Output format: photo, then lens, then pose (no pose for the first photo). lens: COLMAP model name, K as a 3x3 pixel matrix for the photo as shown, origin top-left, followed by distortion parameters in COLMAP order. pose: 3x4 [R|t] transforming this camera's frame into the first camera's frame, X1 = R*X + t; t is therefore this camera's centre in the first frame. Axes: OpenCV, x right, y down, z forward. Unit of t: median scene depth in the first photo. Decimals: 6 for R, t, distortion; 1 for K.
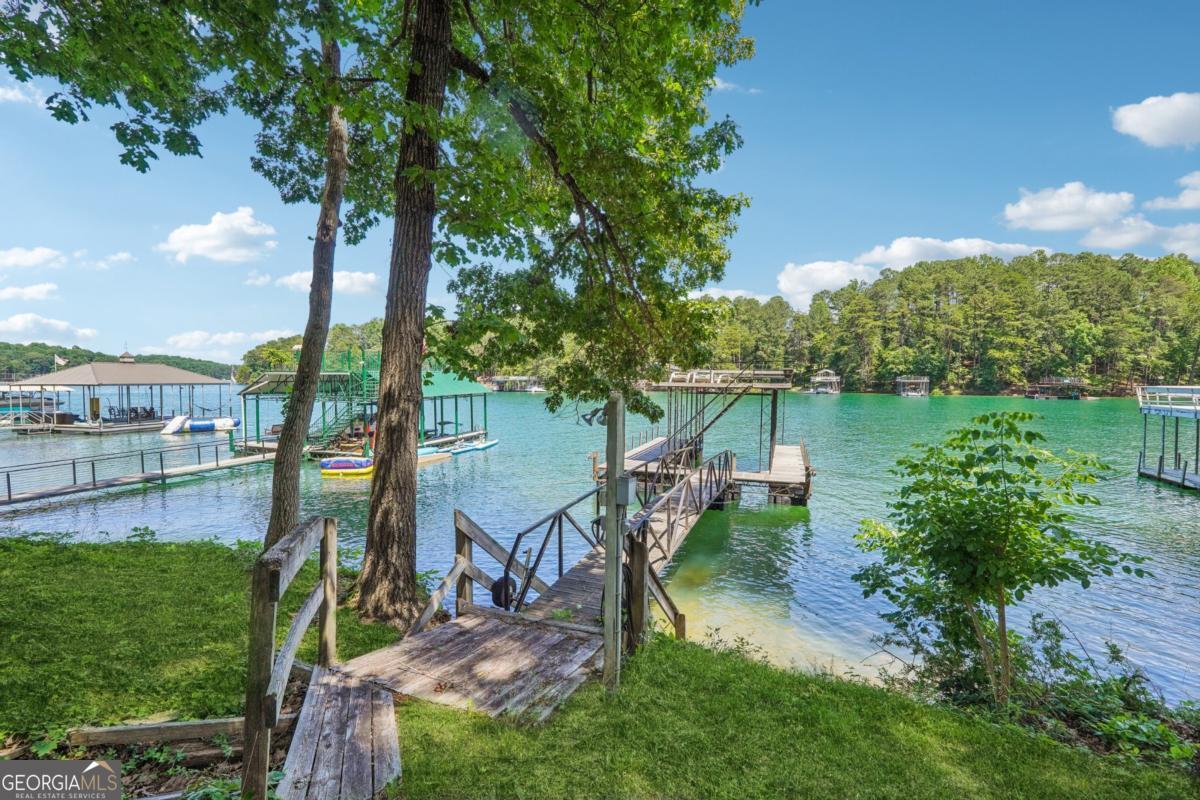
lens RADIAL K [[512.6, 0, 588.7], [0, 512.6, 396.1], [0, 0, 1]] dist [-0.011955, 0.000967]
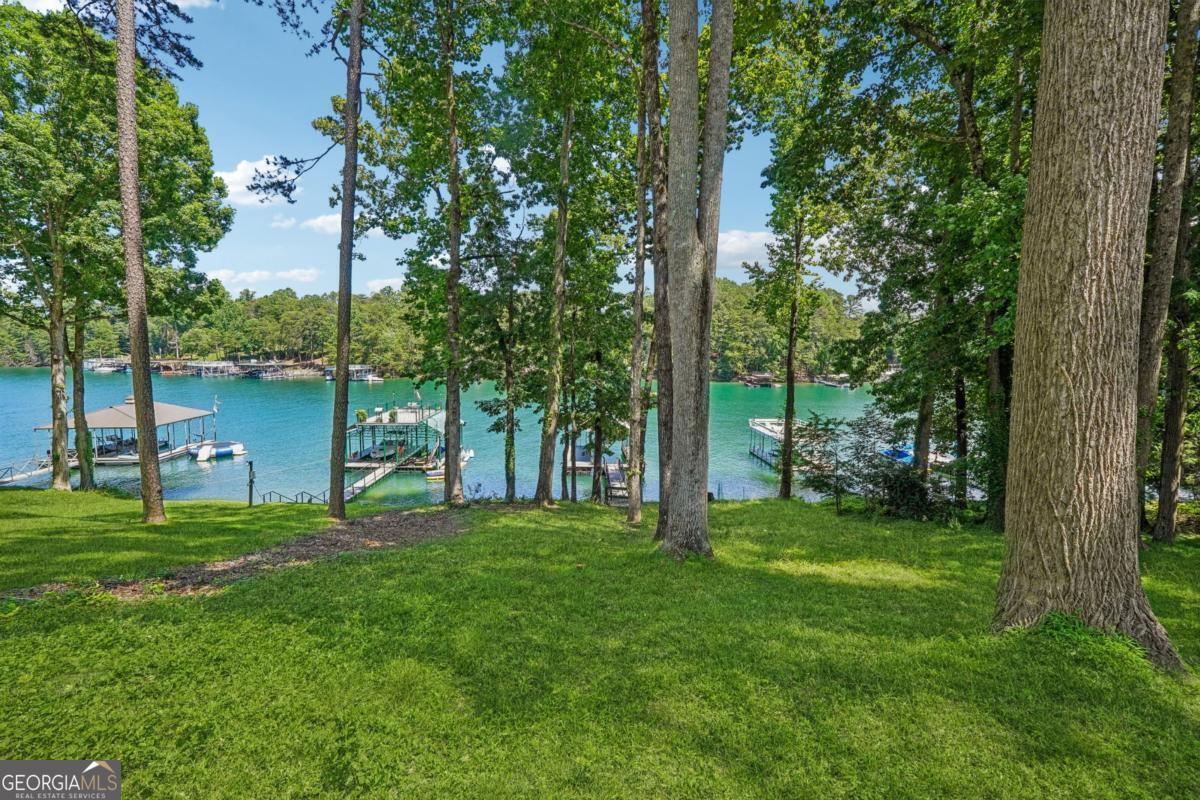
lens RADIAL K [[512.6, 0, 605.6], [0, 512.6, 398.8], [0, 0, 1]] dist [-0.011955, 0.000967]
pose [[0.912919, -0.028842, 0.407121, -0.118443], [0.001534, 0.997735, 0.067243, -0.051443], [-0.408139, -0.060763, 0.910896, -0.189711]]
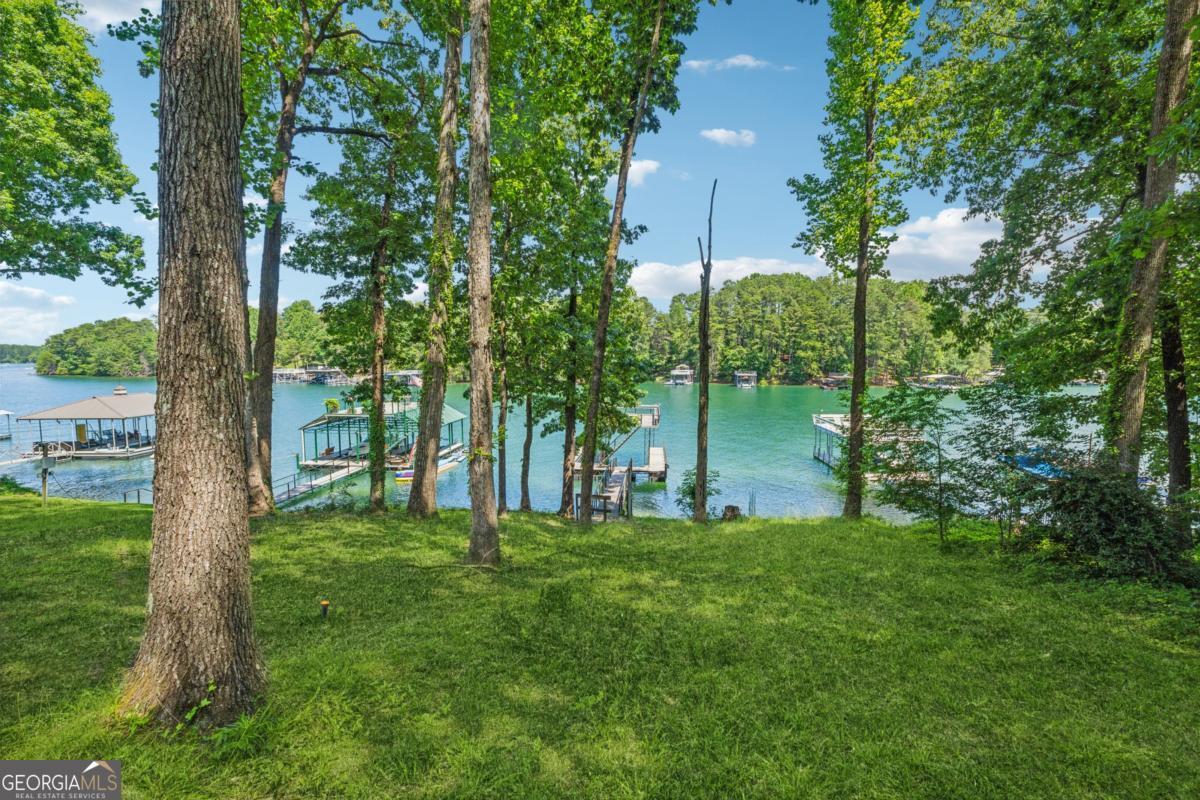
lens RADIAL K [[512.6, 0, 598.2], [0, 512.6, 399.5], [0, 0, 1]] dist [-0.011955, 0.000967]
pose [[0.964362, -0.022492, 0.263630, -0.053418], [0.010704, 0.998881, 0.046063, -0.030767], [-0.264371, -0.041600, 0.963523, -0.129857]]
